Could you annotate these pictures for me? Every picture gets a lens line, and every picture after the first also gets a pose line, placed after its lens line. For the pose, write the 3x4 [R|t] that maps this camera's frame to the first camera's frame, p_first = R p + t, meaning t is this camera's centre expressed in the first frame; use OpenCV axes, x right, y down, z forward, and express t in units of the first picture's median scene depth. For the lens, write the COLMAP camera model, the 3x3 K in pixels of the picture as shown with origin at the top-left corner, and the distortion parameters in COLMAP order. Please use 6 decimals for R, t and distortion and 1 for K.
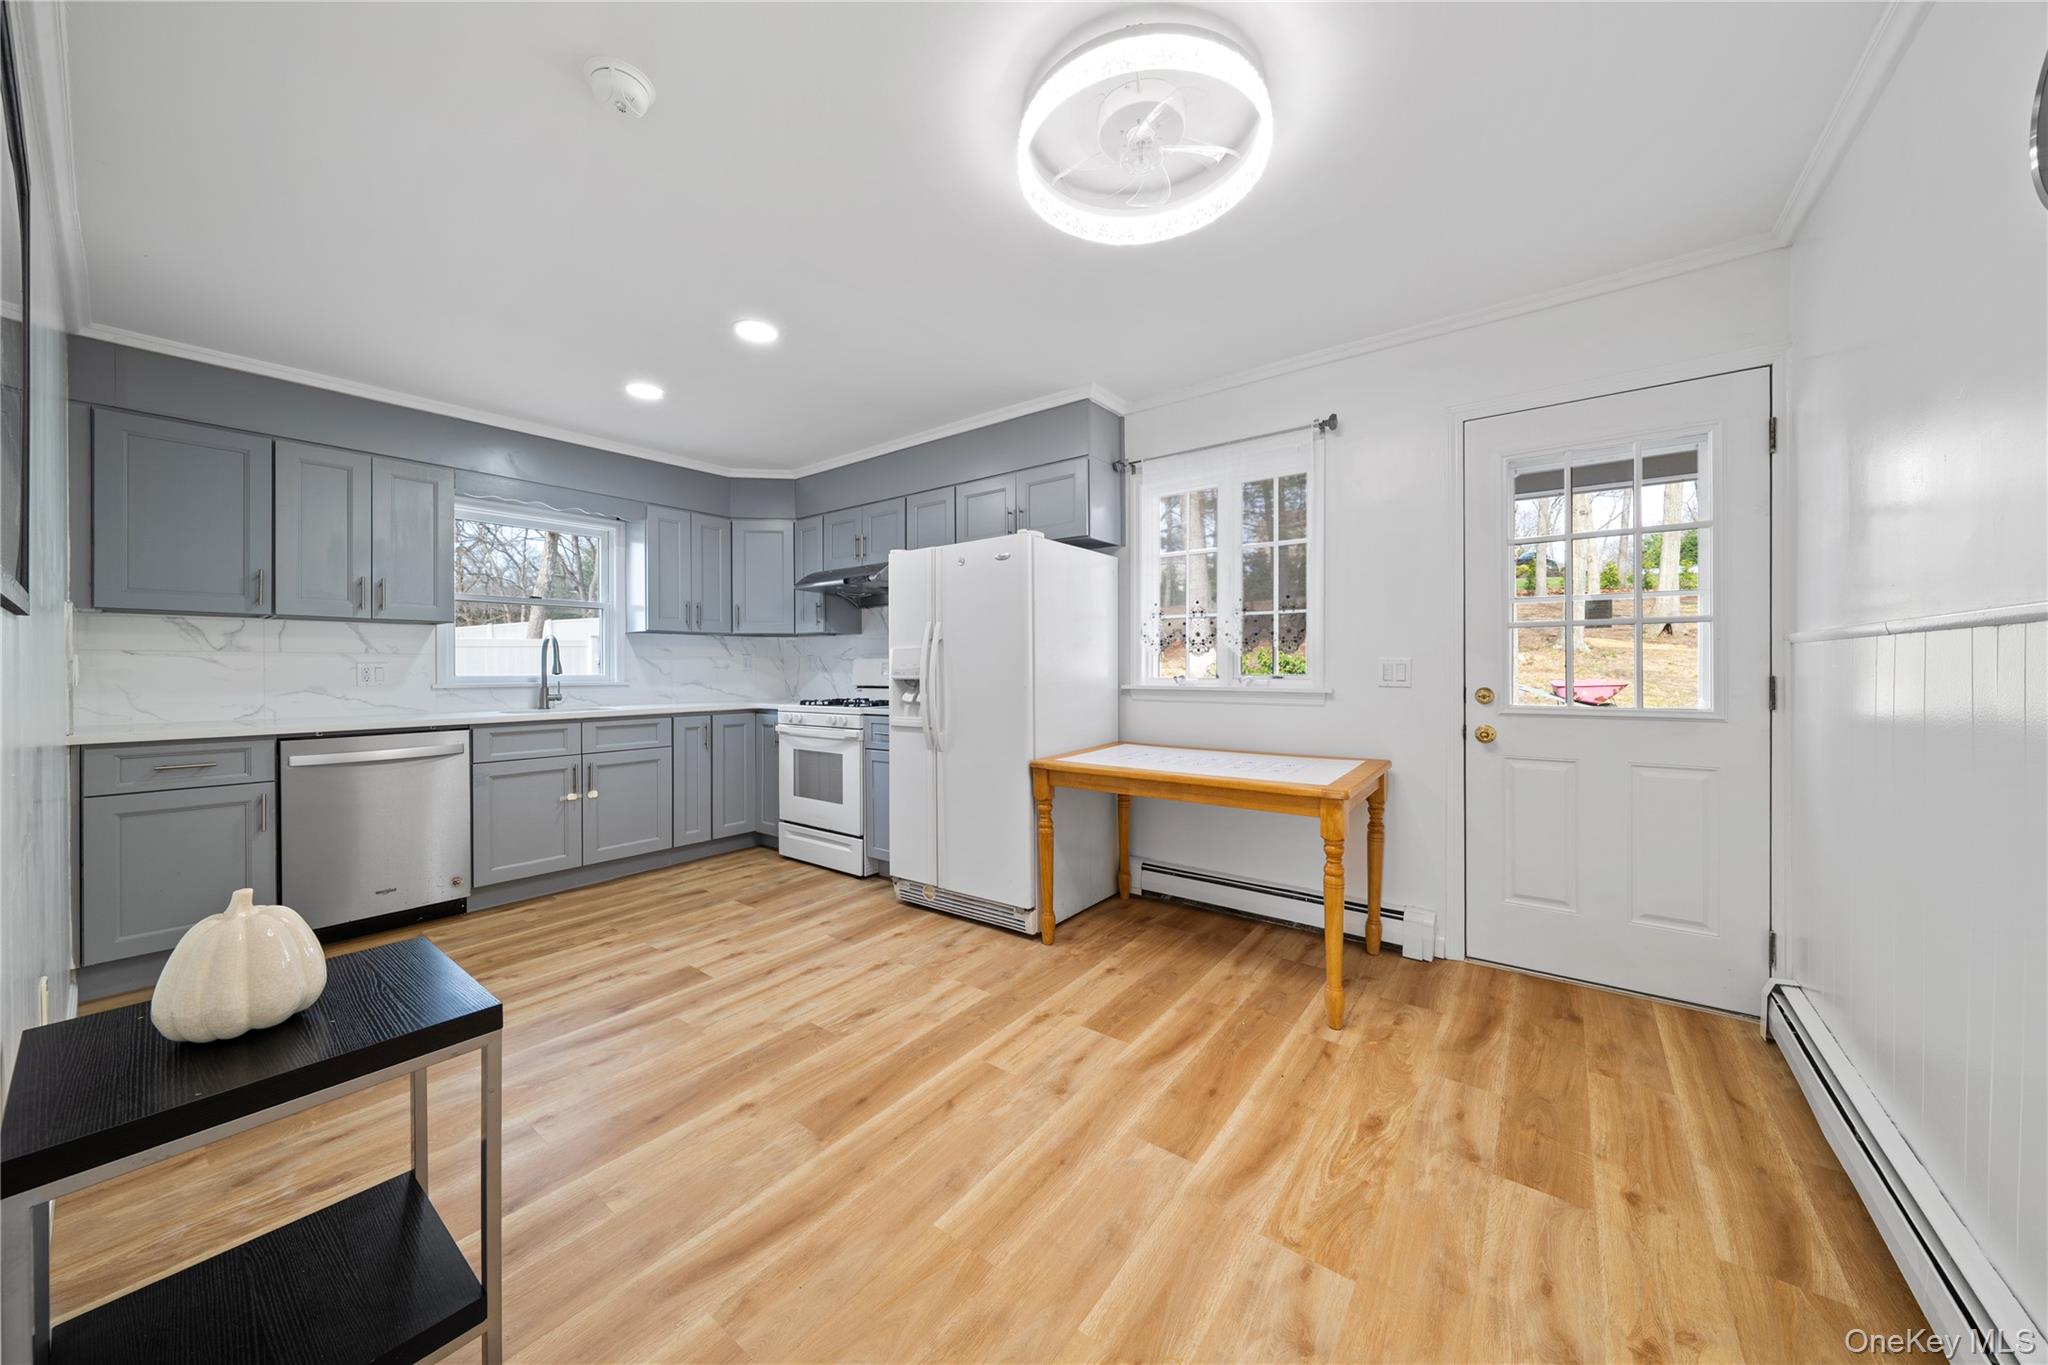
lens RADIAL K [[697.9, 0, 1025.6], [0, 697.9, 670.4], [0, 0, 1]] dist [-0.002149, -0.000200]
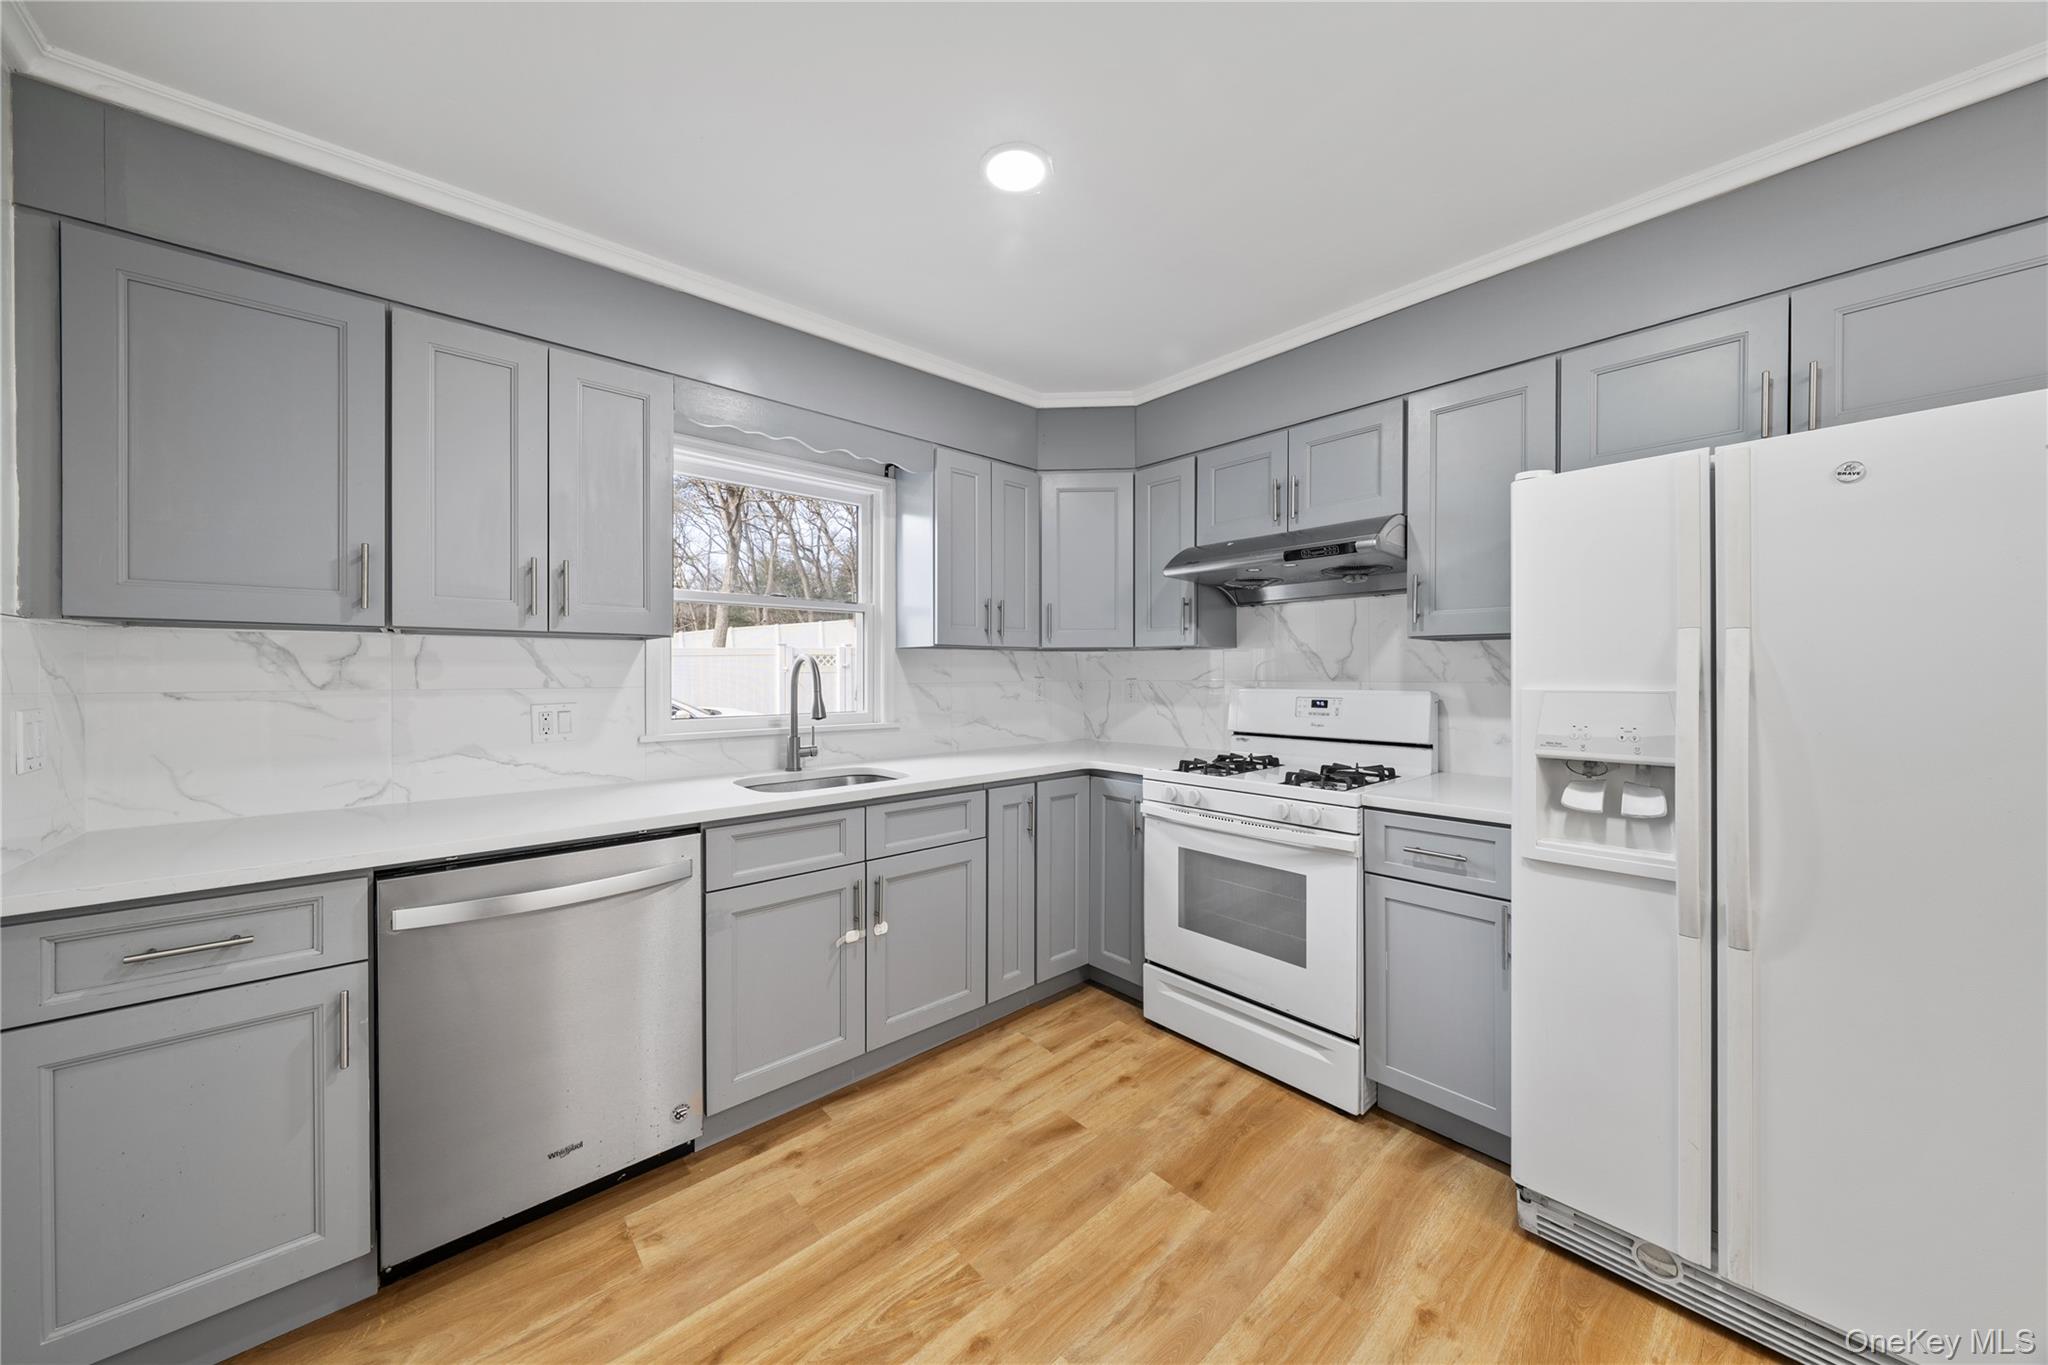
lens RADIAL K [[697.9, 0, 1024.7], [0, 697.9, 678.2], [0, 0, 1]] dist [-0.002149, -0.000200]
pose [[0.980988, 0.005353, -0.193996, -0.434588], [-0.004136, 0.999969, 0.006677, -0.040694], [0.194025, -0.005748, 0.980980, 0.502853]]
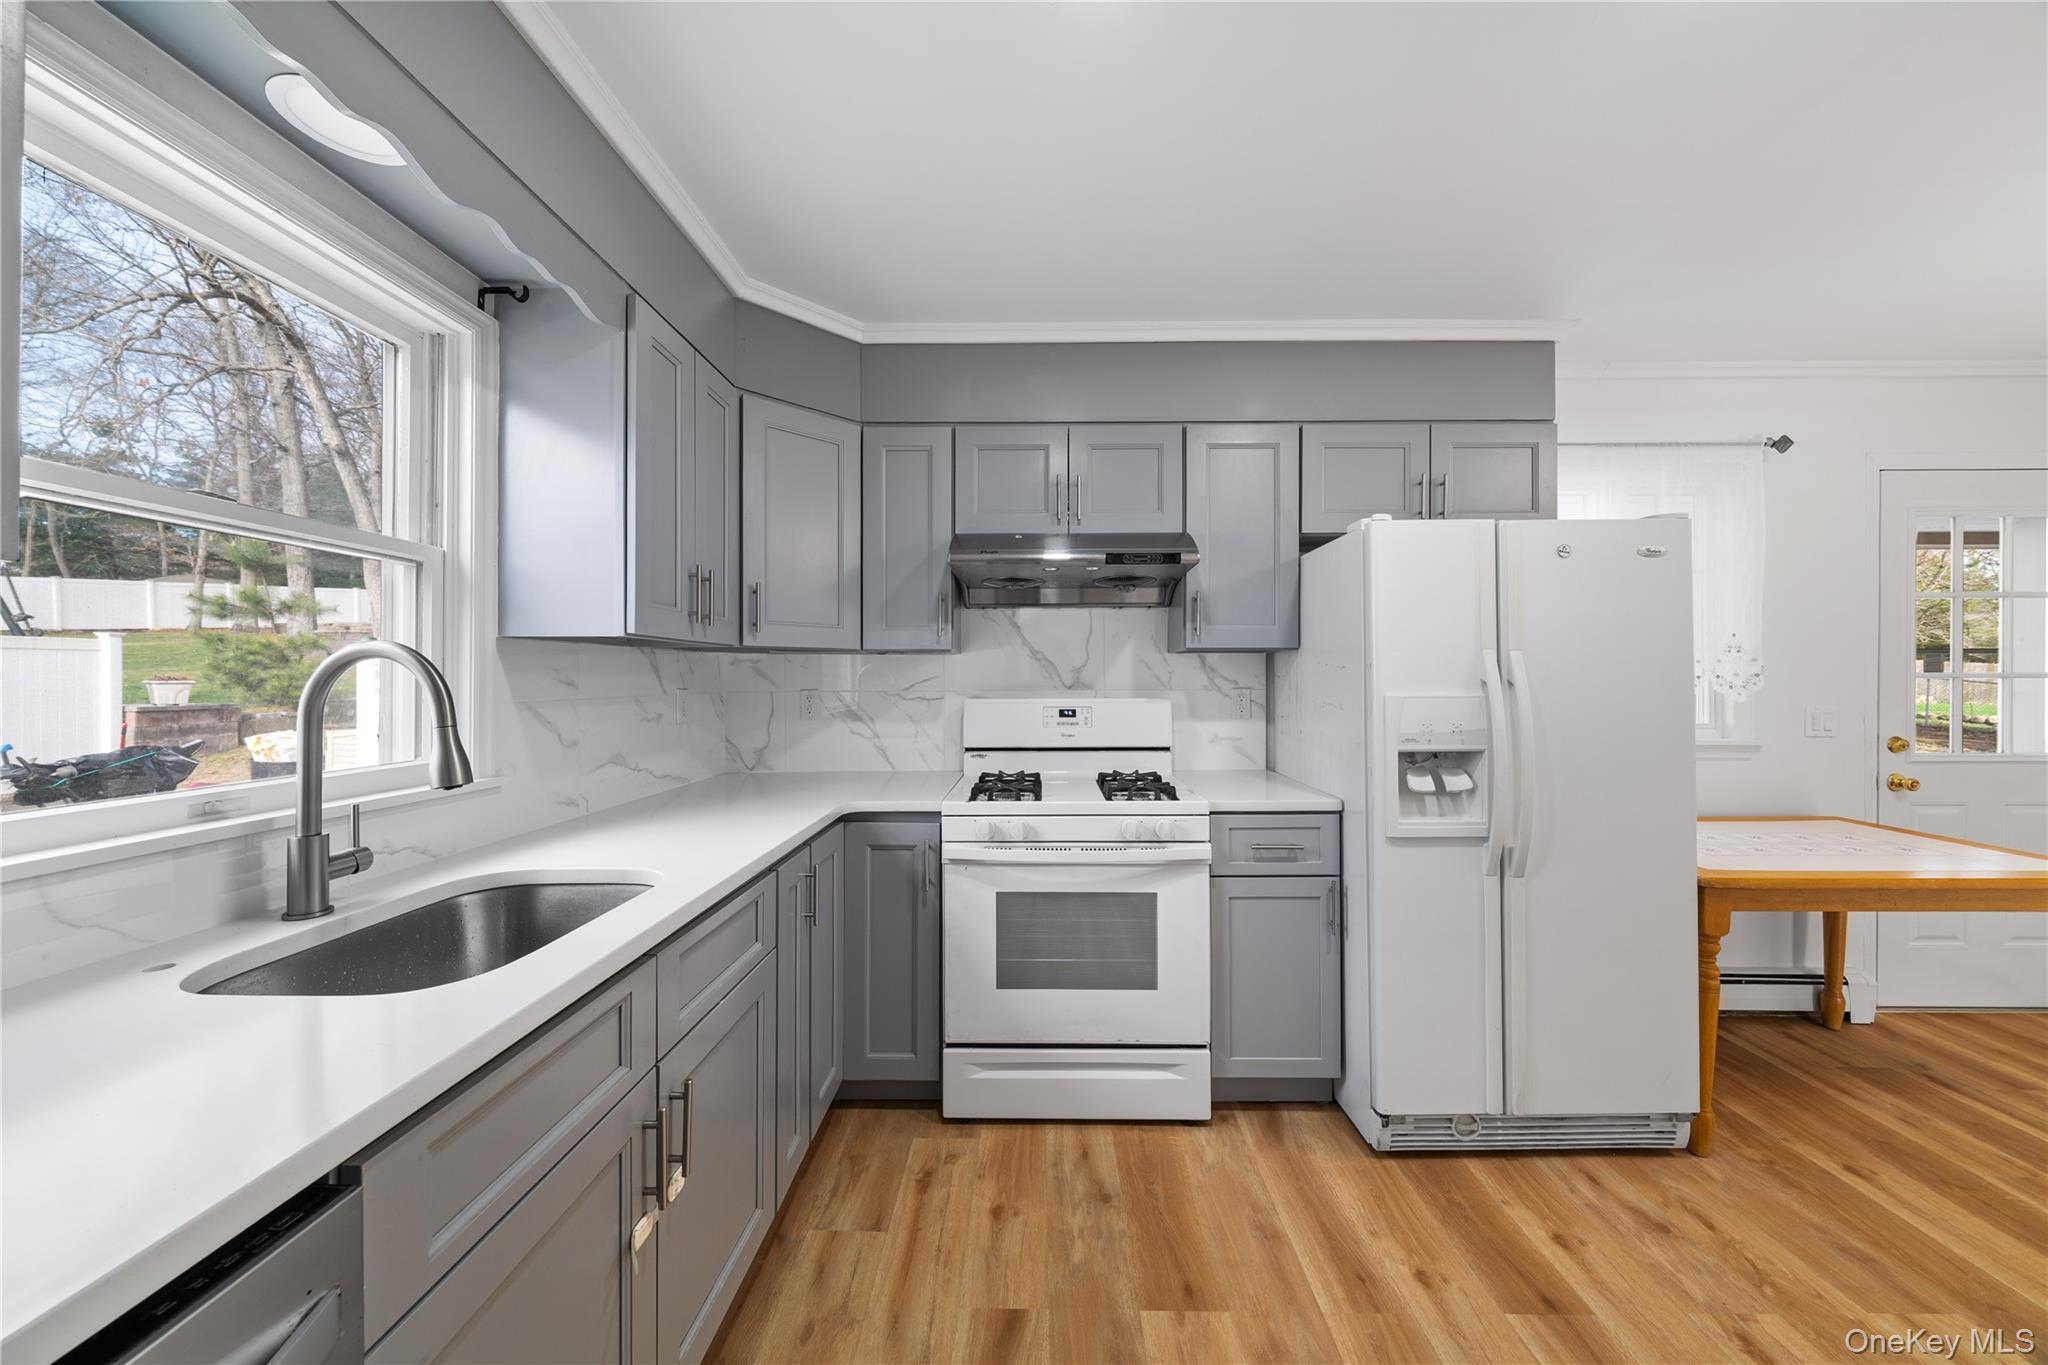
lens RADIAL K [[697.9, 0, 1038.3], [0, 697.9, 679.5], [0, 0, 1]] dist [-0.002149, -0.000200]
pose [[0.804201, 0.004135, 0.594343, -0.750035], [-0.000613, 0.999981, -0.006127, -0.040729], [-0.594357, 0.004563, 0.804188, 0.742120]]
